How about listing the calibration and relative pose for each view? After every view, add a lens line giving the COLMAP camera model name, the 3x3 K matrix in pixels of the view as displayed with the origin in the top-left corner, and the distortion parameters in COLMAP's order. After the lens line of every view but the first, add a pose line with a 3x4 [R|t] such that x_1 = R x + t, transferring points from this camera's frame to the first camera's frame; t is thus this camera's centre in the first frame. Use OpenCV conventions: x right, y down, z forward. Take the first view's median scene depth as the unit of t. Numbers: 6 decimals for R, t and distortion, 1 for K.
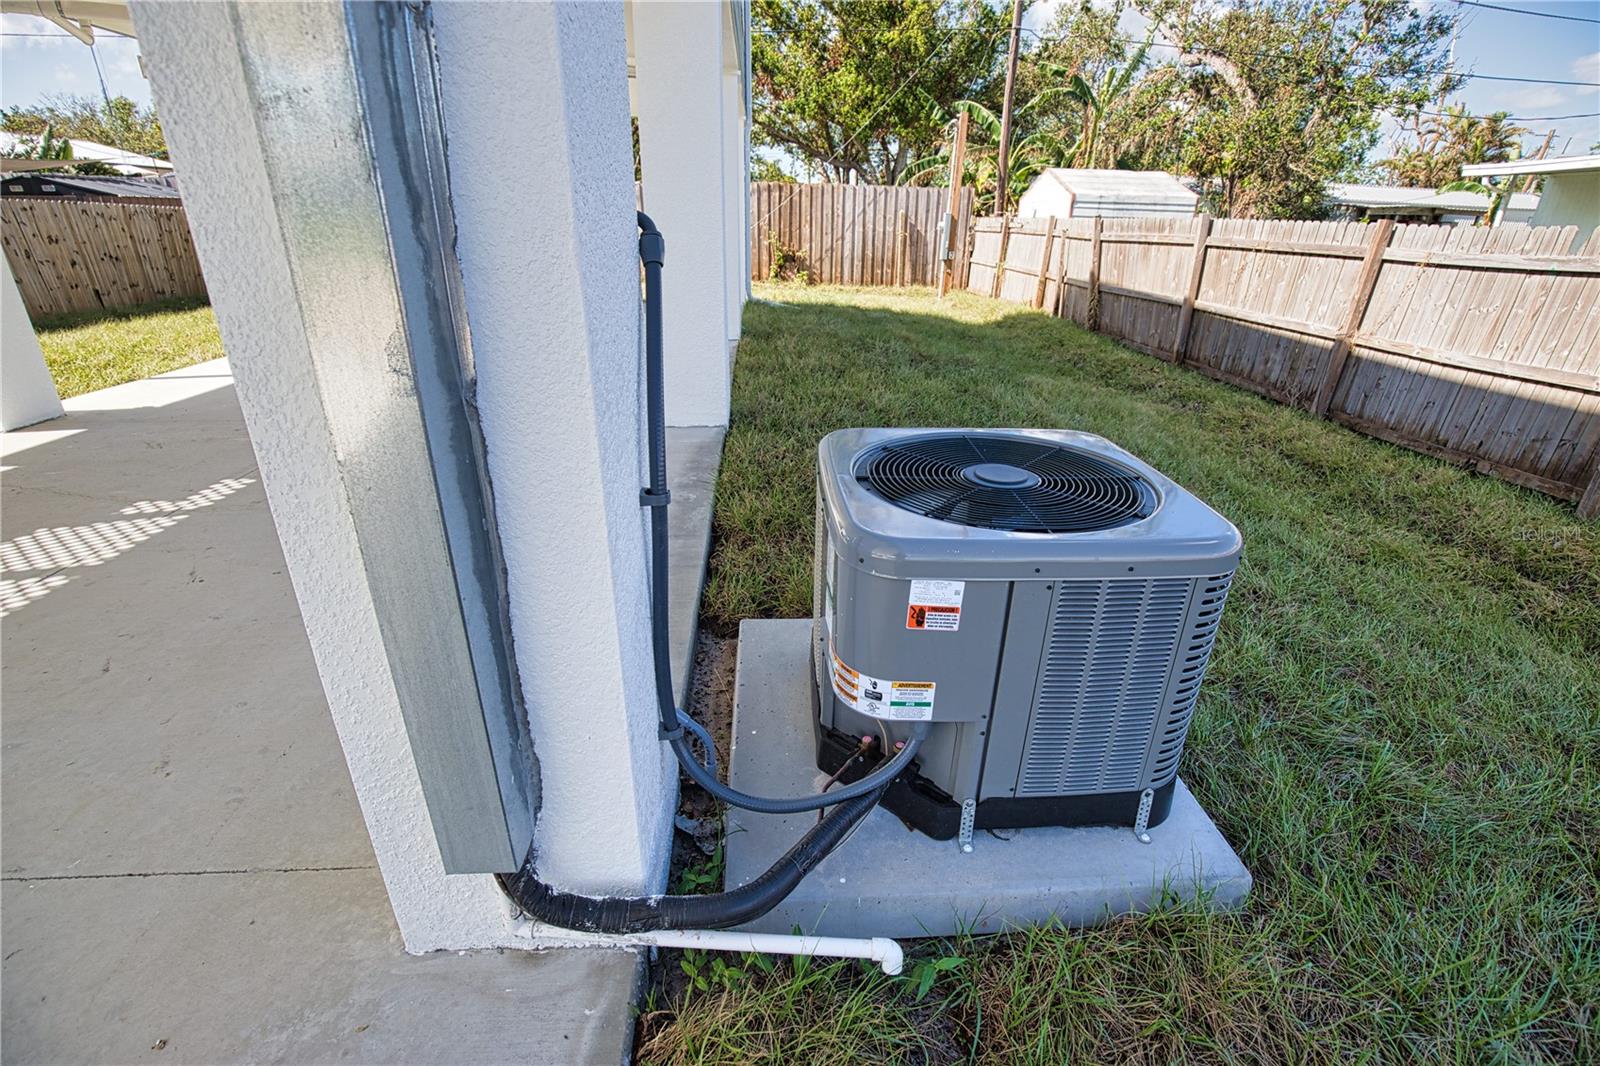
lens RADIAL K [[729.4, 0, 808.4], [0, 729.4, 539.7], [0, 0, 1]] dist [-0.035473, 0.006692]
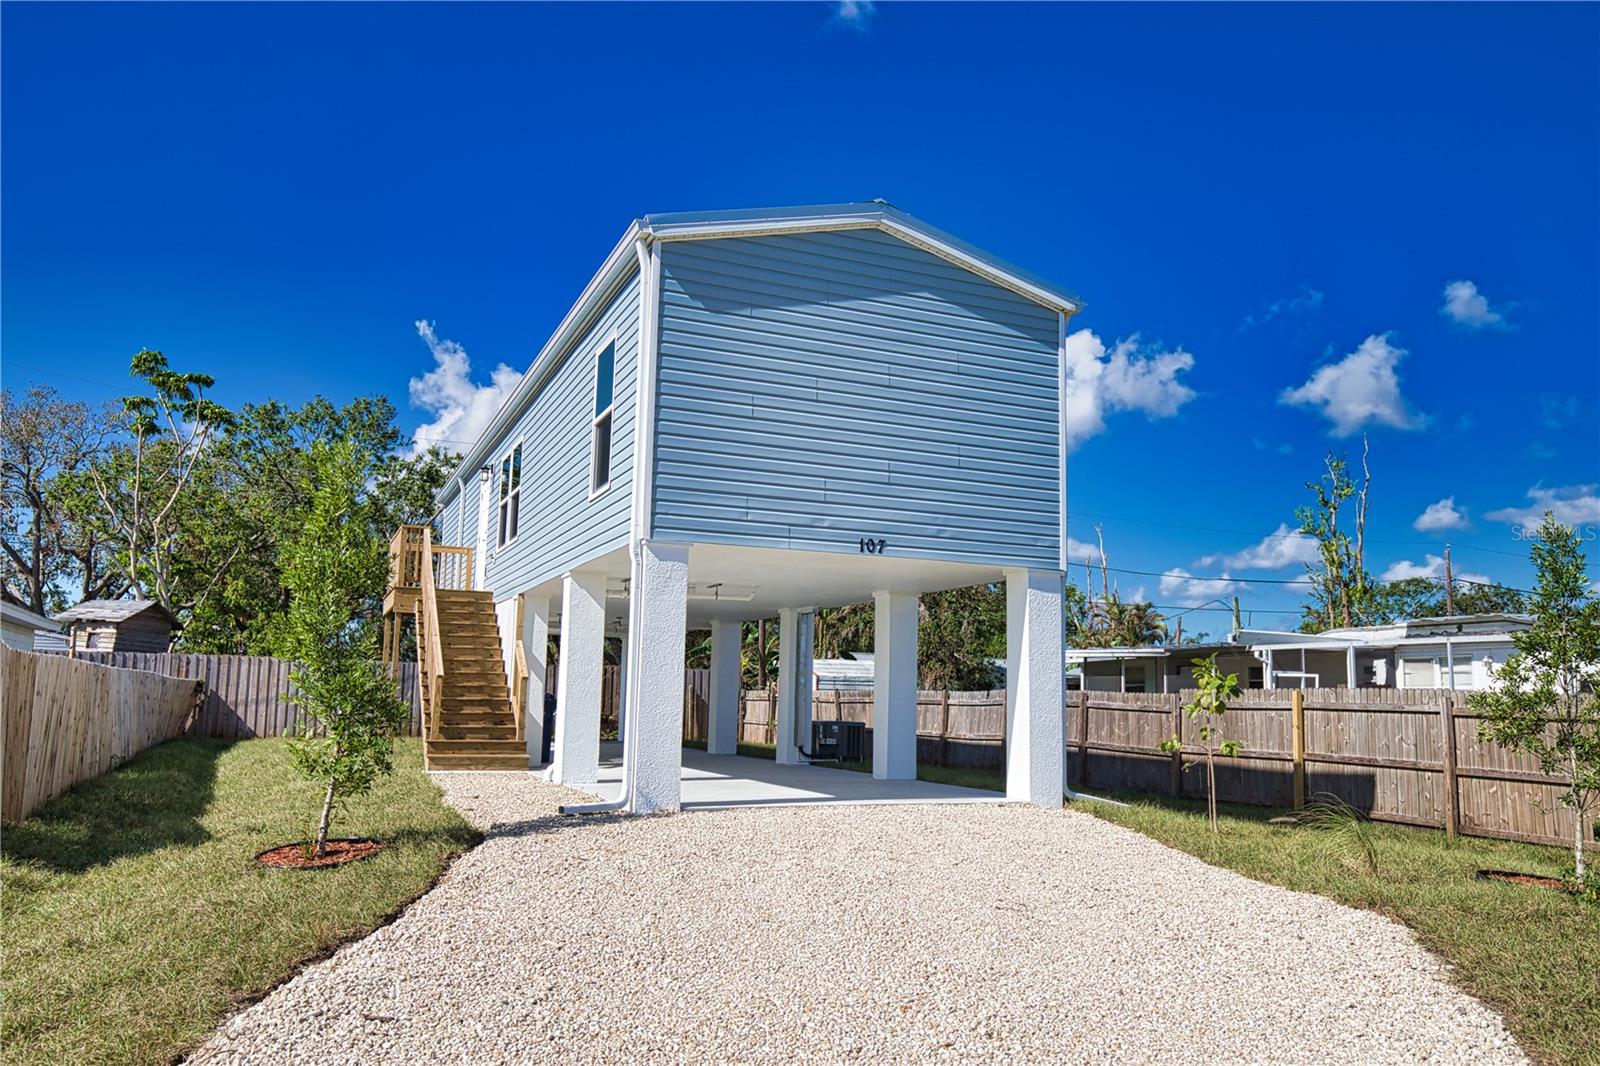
lens RADIAL K [[1144.5, 0, 800.0], [0, 1144.5, 533.0], [0, 0, 1]] dist [0.010950, 0.001886]
pose [[0.944663, 0.048096, 0.324498, -0.313837], [0.129985, 0.853342, -0.504887, 0.322307], [-0.301191, 0.519128, 0.799869, -0.725896]]
